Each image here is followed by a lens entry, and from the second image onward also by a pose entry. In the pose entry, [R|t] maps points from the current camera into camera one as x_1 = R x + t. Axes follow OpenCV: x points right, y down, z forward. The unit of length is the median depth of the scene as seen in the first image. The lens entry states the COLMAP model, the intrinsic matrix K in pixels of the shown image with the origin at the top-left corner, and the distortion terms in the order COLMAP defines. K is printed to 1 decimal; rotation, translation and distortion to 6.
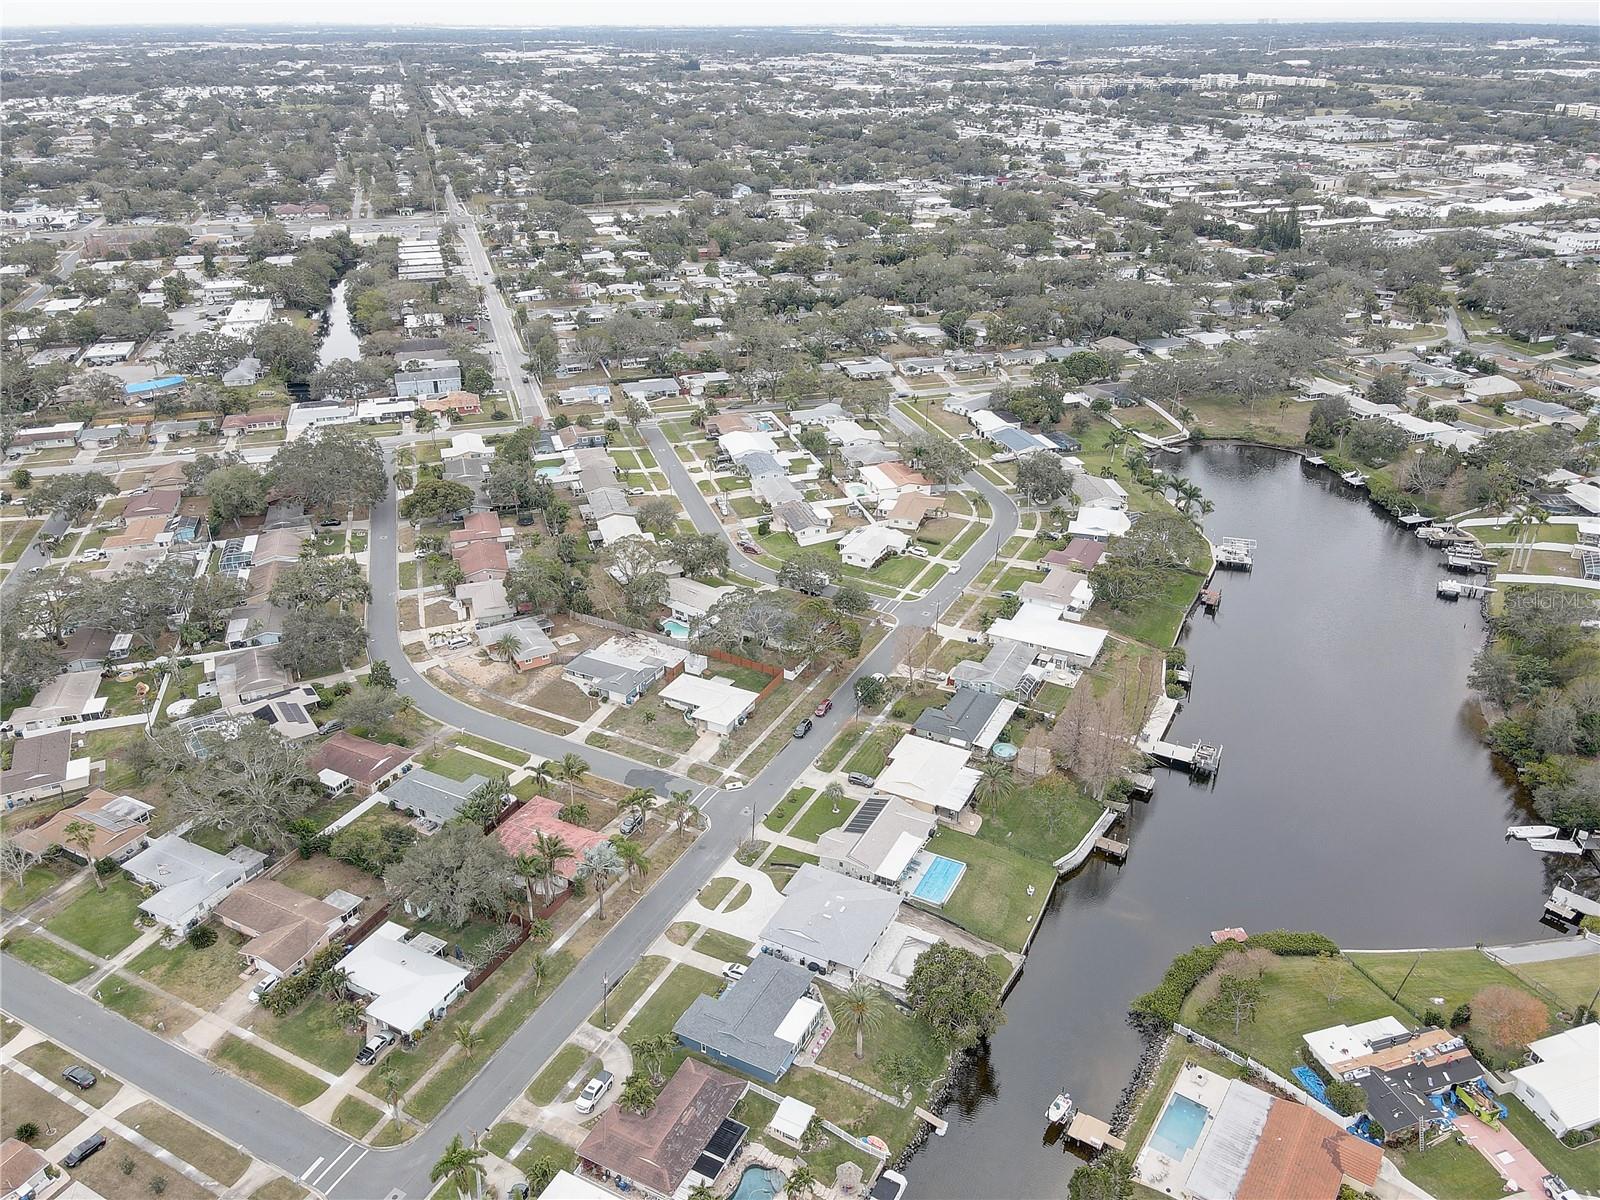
lens RADIAL K [[1173.7, 0, 800.0], [0, 1173.7, 600.0], [0, 0, 1]] dist [-0.009531, 0.046402]
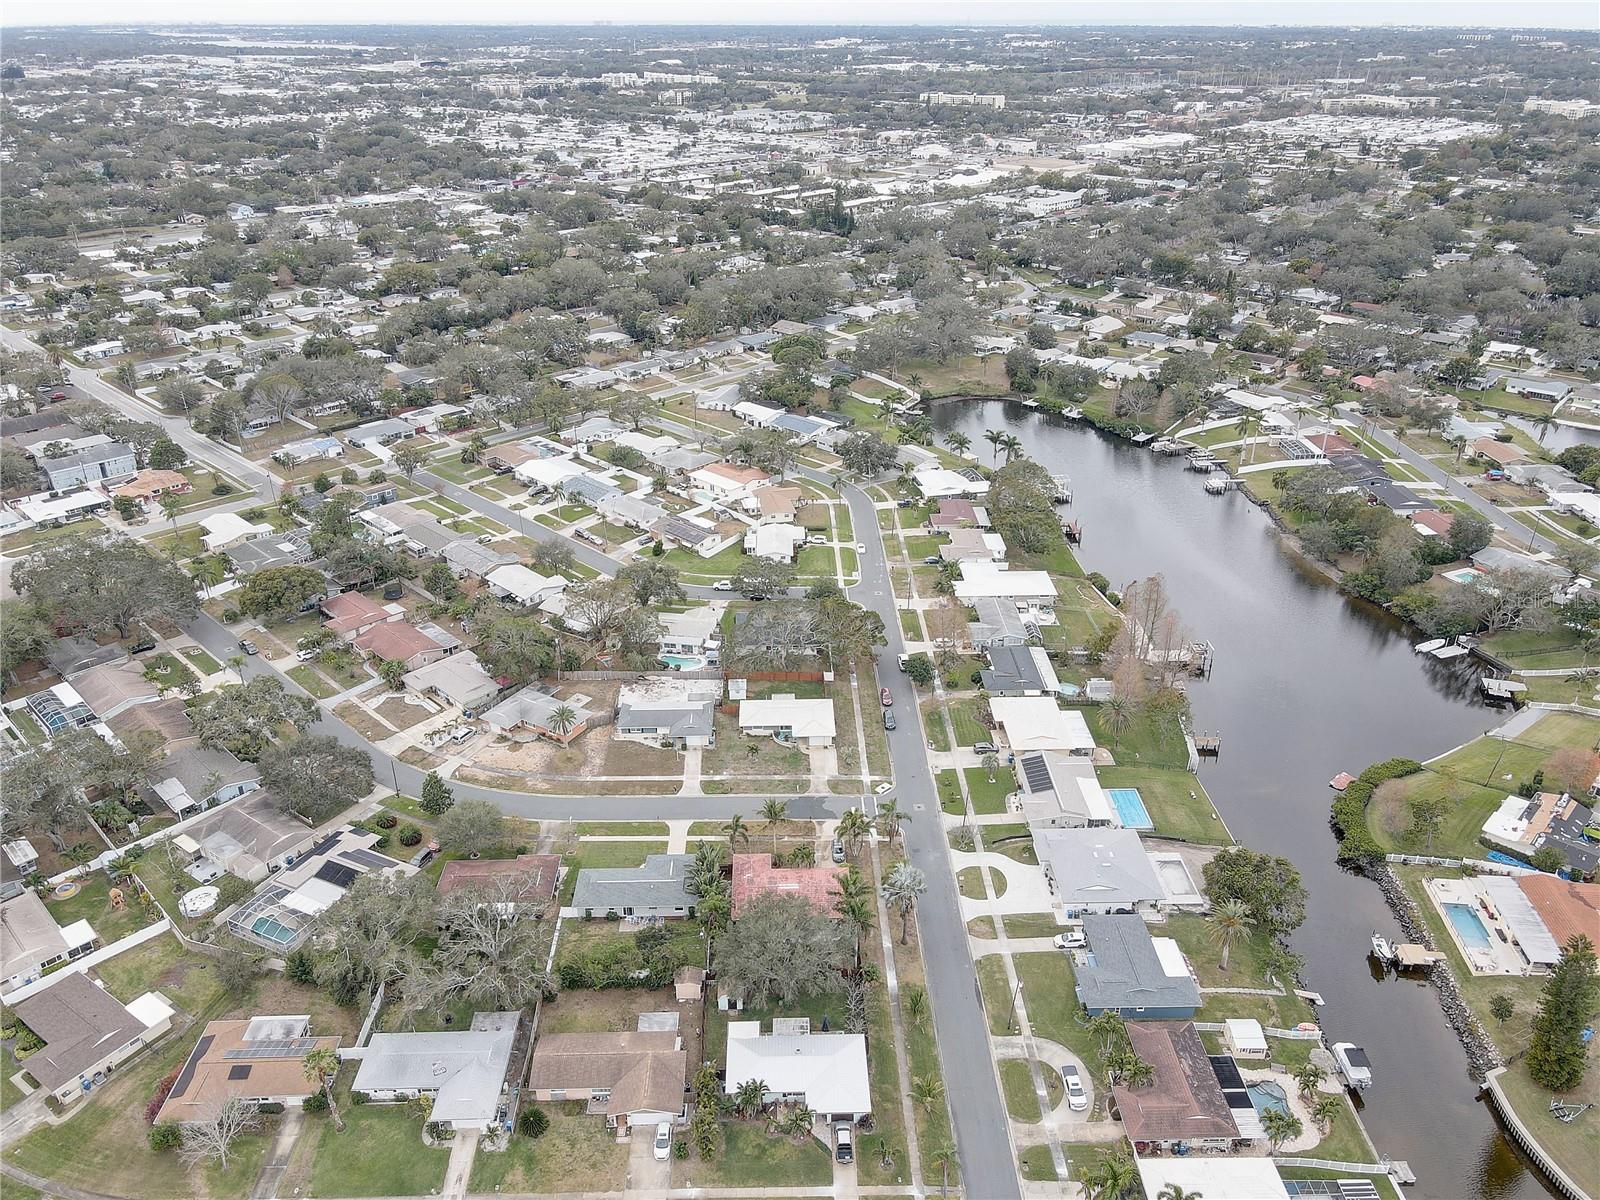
lens RADIAL K [[1173.7, 0, 800.0], [0, 1173.7, 600.0], [0, 0, 1]] dist [-0.009531, 0.046402]
pose [[0.877337, -0.213042, 0.429991, -0.387329], [0.213275, 0.975797, 0.048308, -0.045778], [-0.429876, 0.049324, 0.901540, 0.095066]]
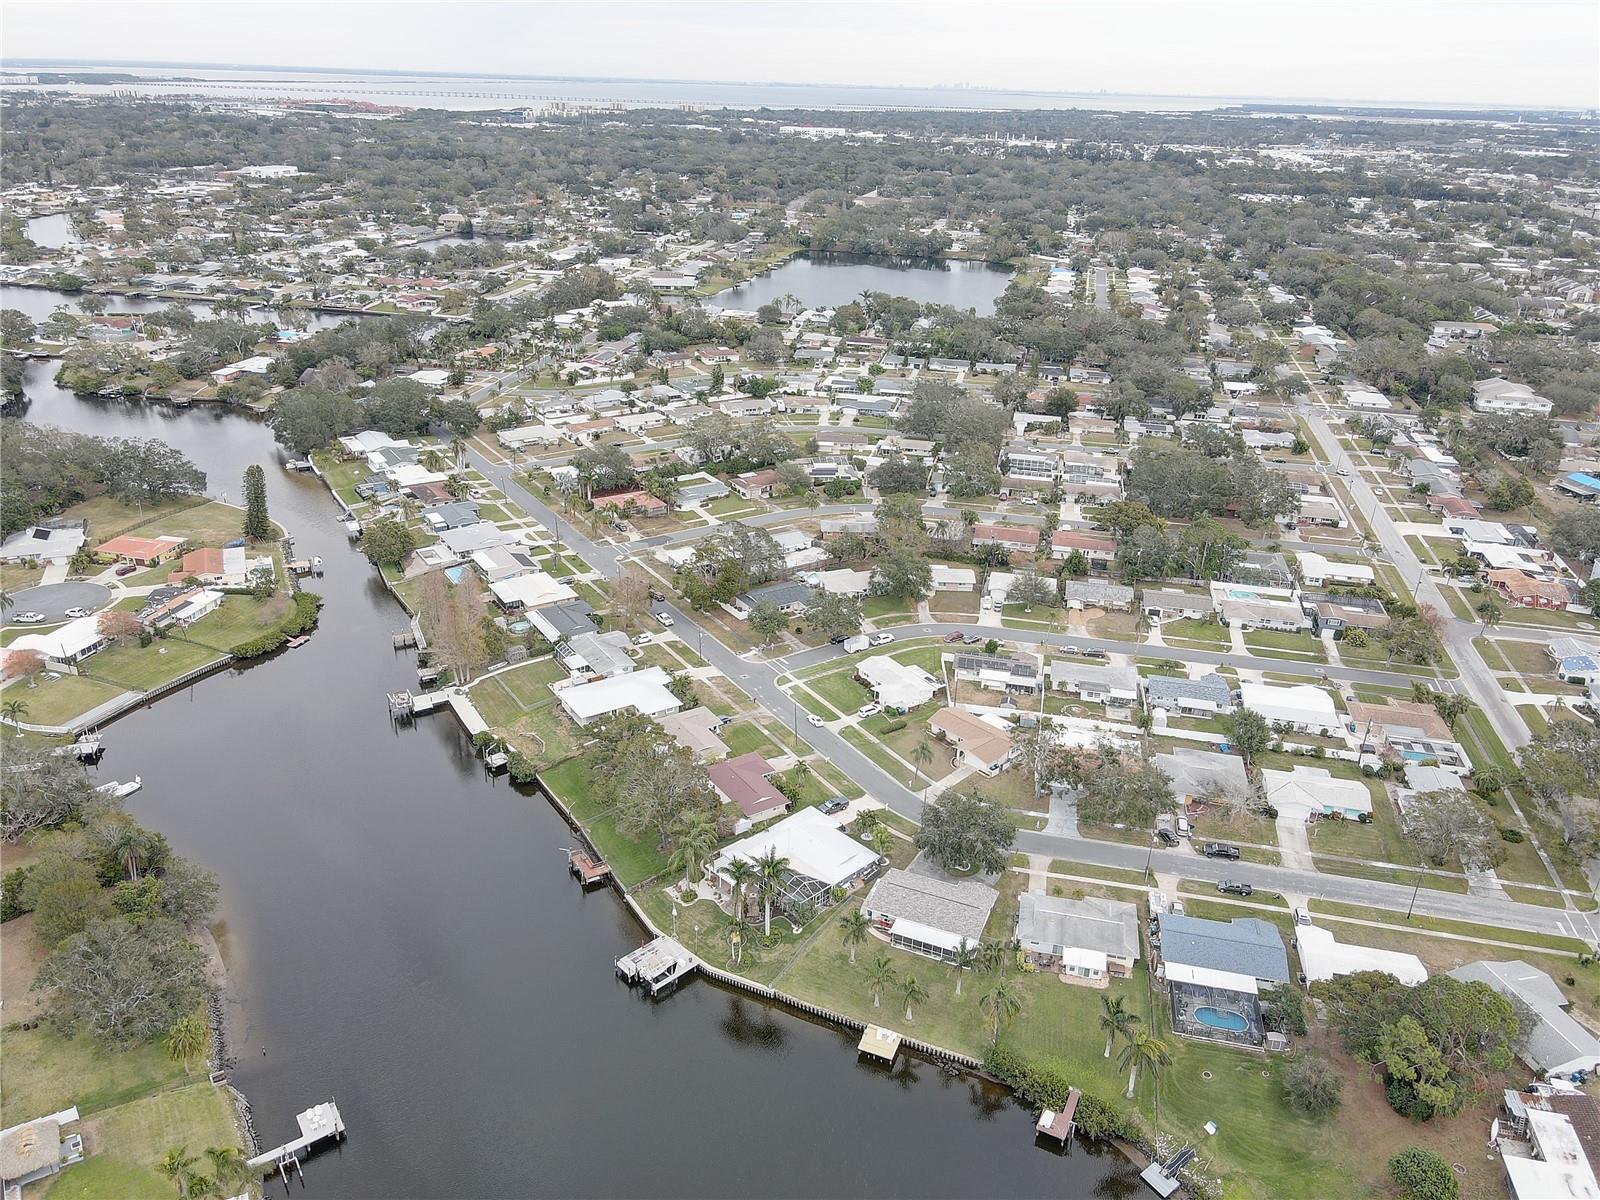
lens RADIAL K [[1173.7, 0, 800.0], [0, 1173.7, 600.0], [0, 0, 1]] dist [-0.009531, 0.046402]
pose [[-0.499408, 0.342948, -0.795600, 0.808078], [-0.412452, 0.713461, 0.566443, -0.582357], [0.761890, 0.611032, -0.214858, 1.167972]]
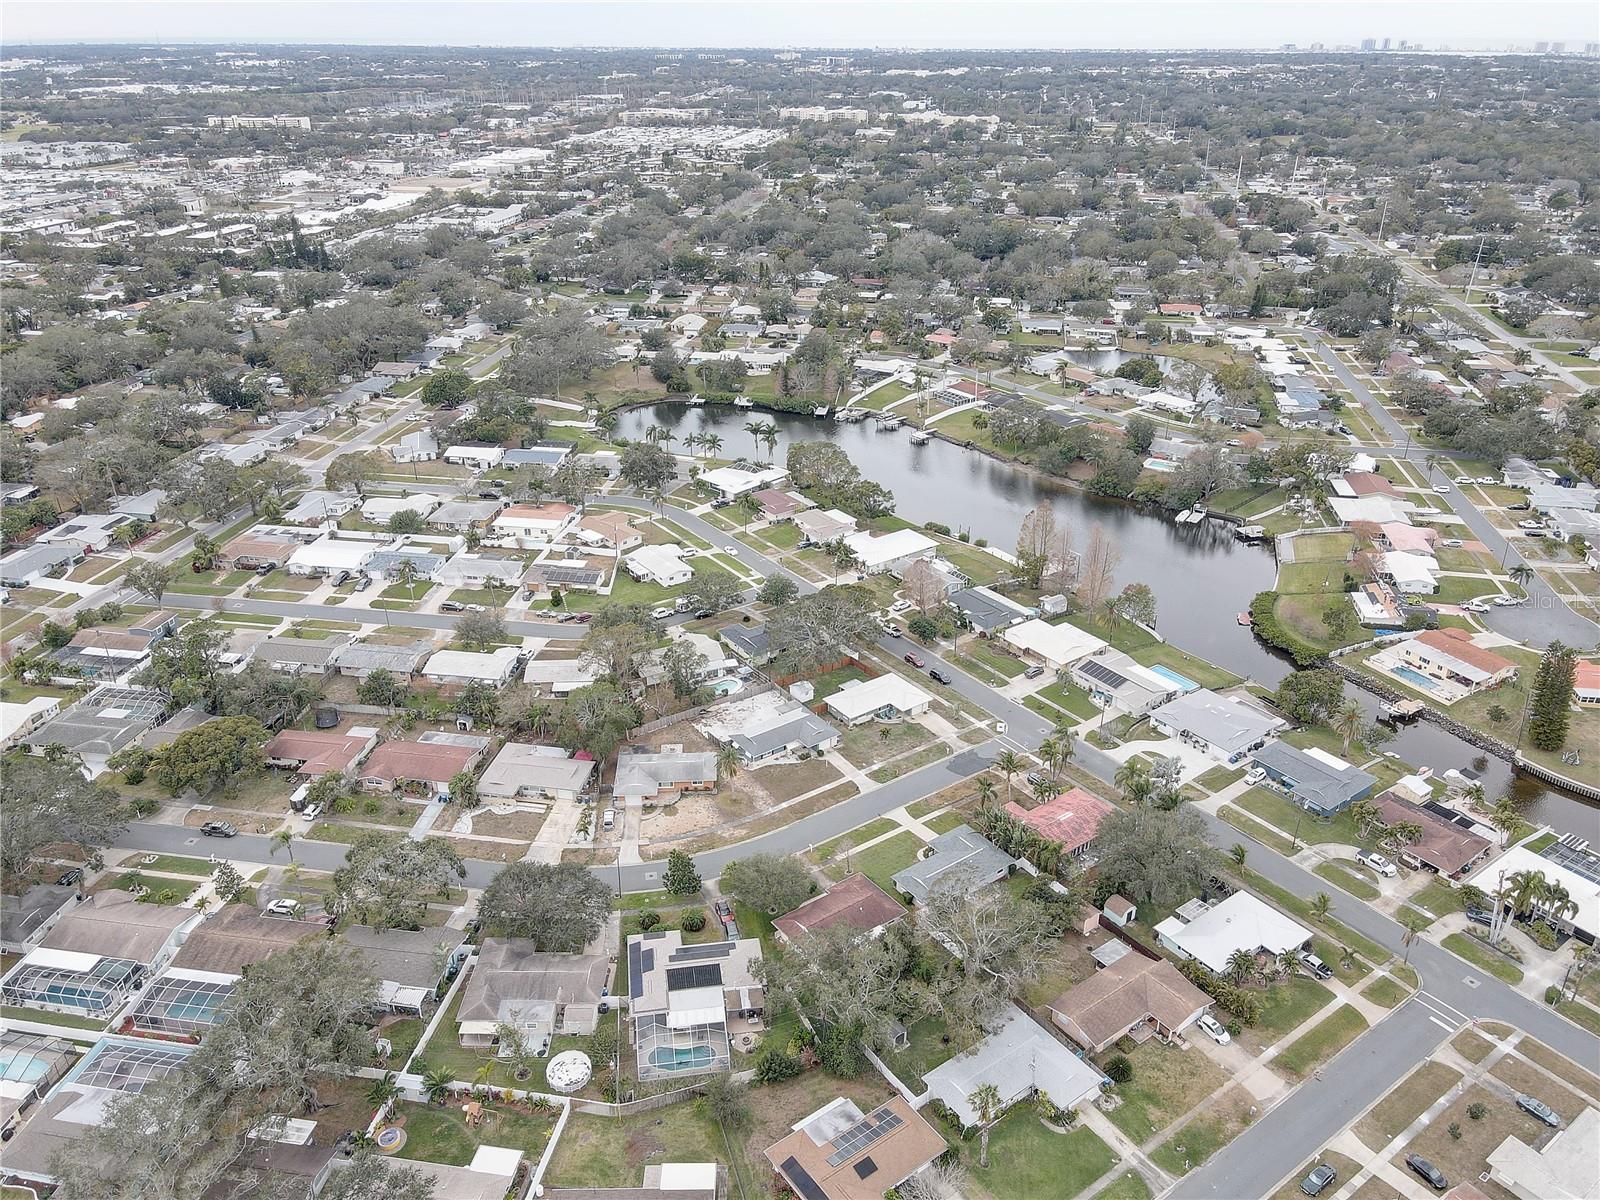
lens RADIAL K [[1173.7, 0, 800.0], [0, 1173.7, 600.0], [0, 0, 1]] dist [-0.009531, 0.046402]
pose [[0.450567, -0.386168, 0.804900, -0.738569], [0.398044, 0.893924, 0.206061, -0.187935], [-0.799093, 0.227541, 0.556484, 0.388782]]
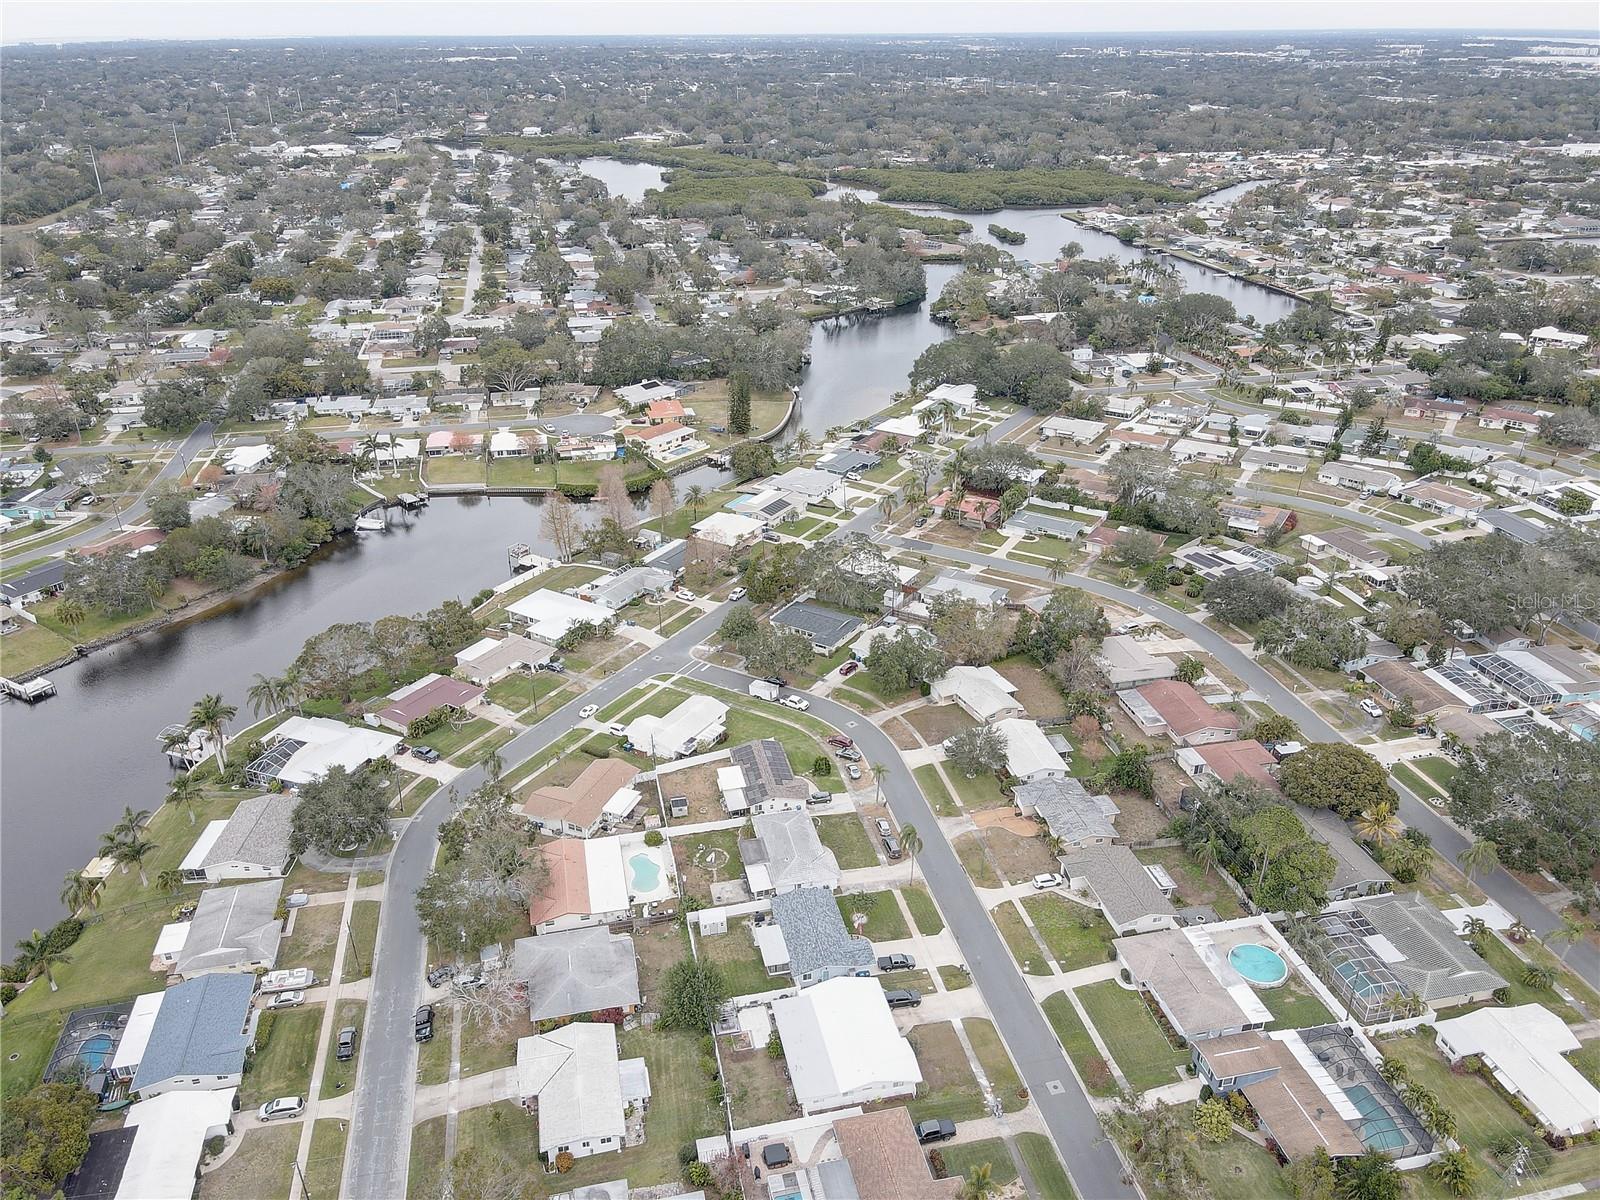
lens RADIAL K [[1173.7, 0, 800.0], [0, 1173.7, 600.0], [0, 0, 1]] dist [-0.009531, 0.046402]
pose [[-0.996772, -0.028904, 0.074899, -0.073098], [0.042110, 0.606074, 0.794293, -0.734680], [-0.068352, 0.794883, -0.602901, 1.475702]]
